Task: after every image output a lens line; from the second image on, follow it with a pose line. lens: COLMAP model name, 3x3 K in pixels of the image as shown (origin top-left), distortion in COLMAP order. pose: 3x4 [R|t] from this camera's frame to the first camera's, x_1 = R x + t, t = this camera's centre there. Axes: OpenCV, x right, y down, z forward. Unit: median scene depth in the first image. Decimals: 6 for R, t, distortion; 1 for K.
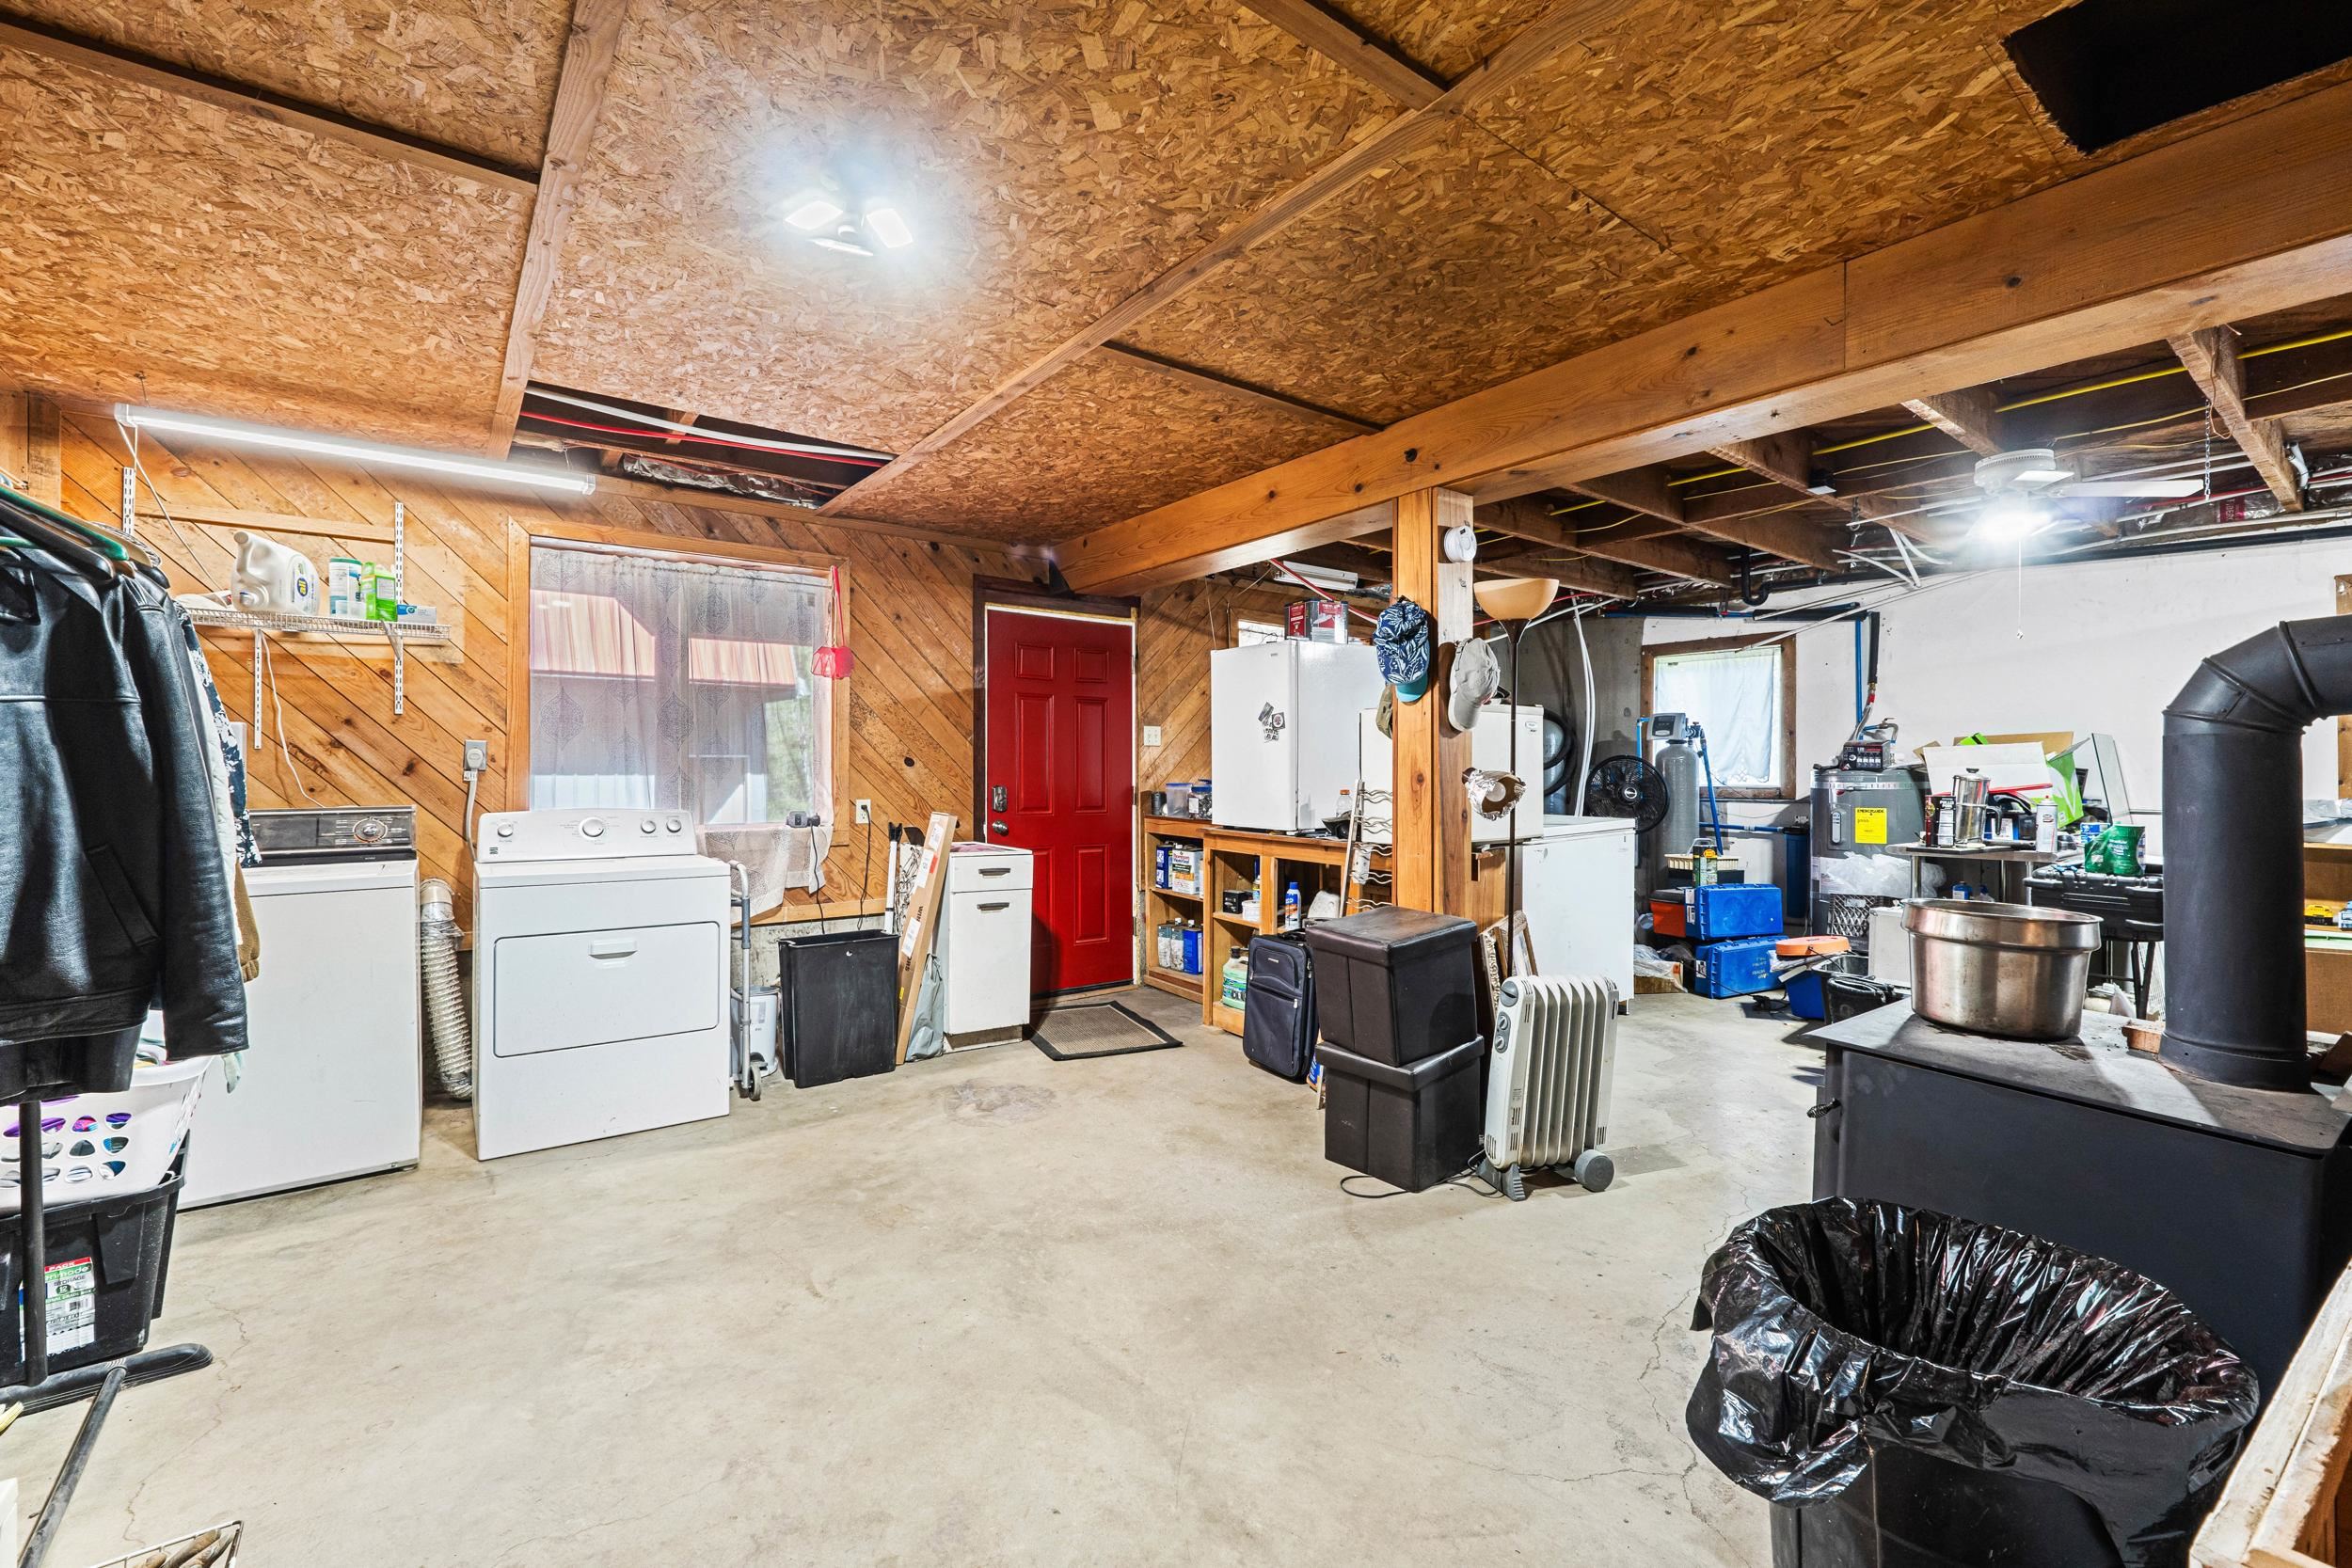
lens RADIAL K [[993.0, 0, 1169.7], [0, 993.0, 780.9], [0, 0, 1]] dist [-0.002896, -0.000591]
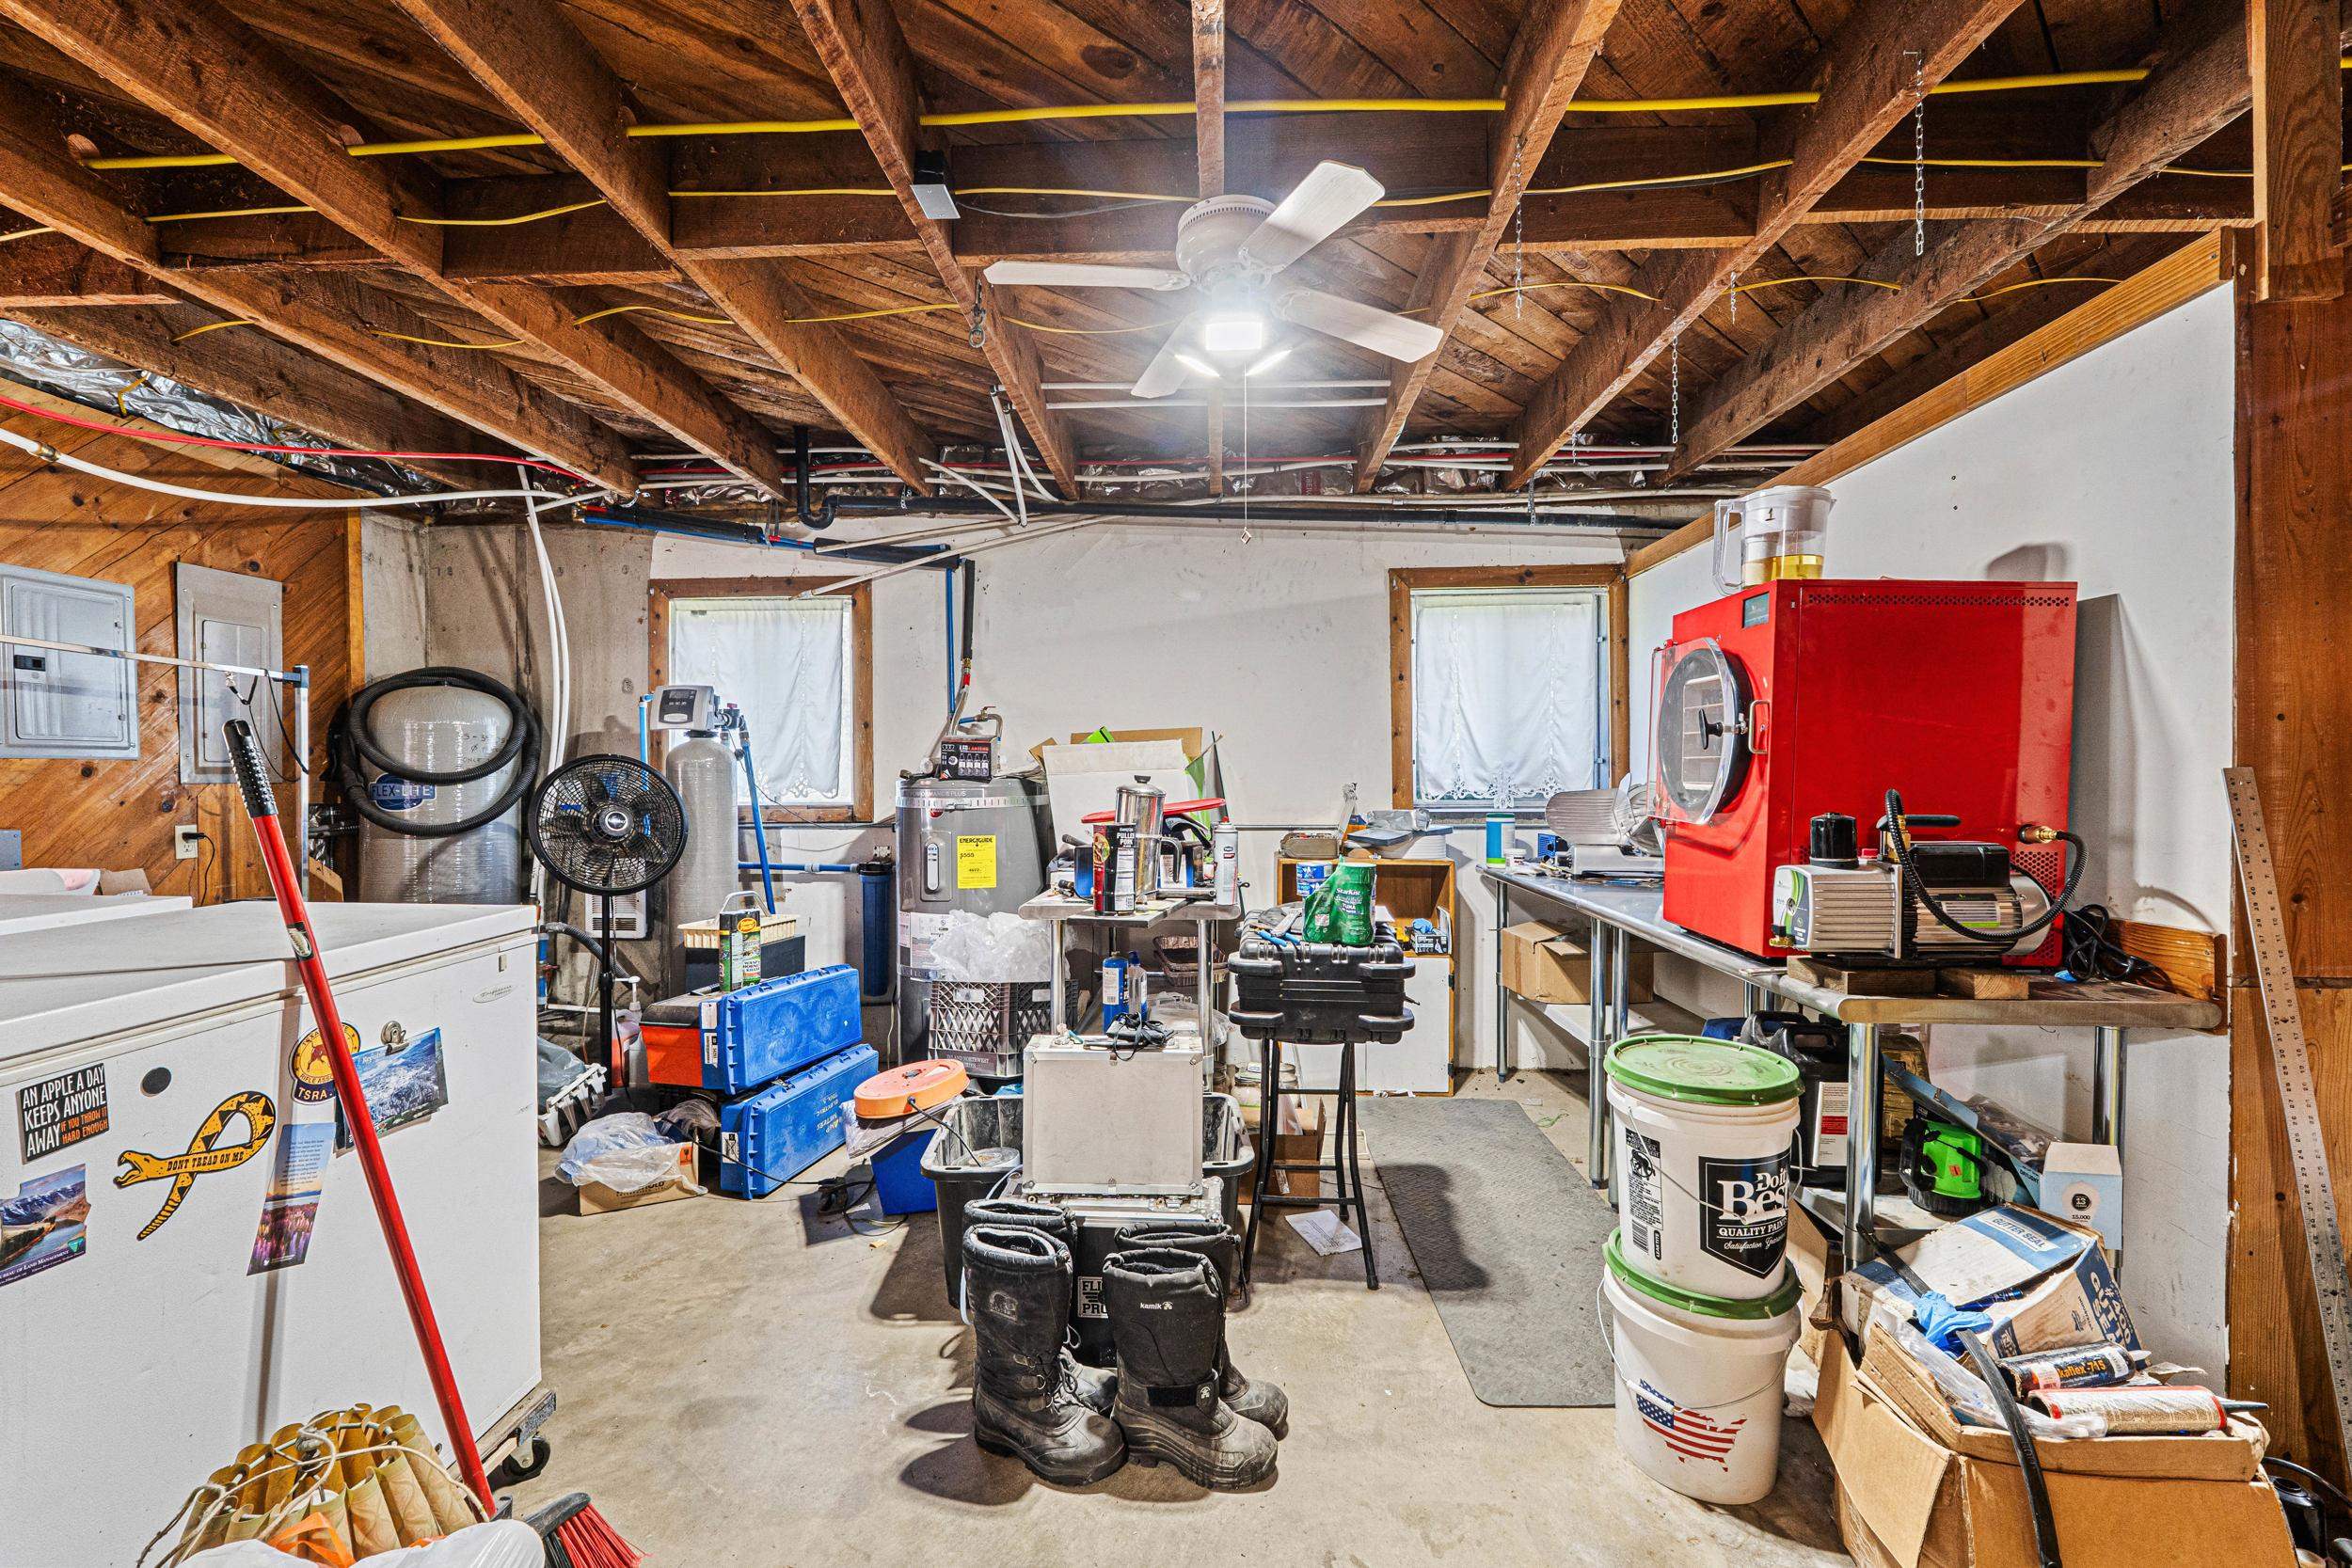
lens RADIAL K [[993.0, 0, 1169.7], [0, 993.0, 780.9], [0, 0, 1]] dist [-0.002896, -0.000591]
pose [[0.645178, -0.003212, 0.764026, 0.264071], [0.011297, 0.999922, -0.005336, -0.004424], [-0.763949, 0.012074, 0.645164, 0.442825]]
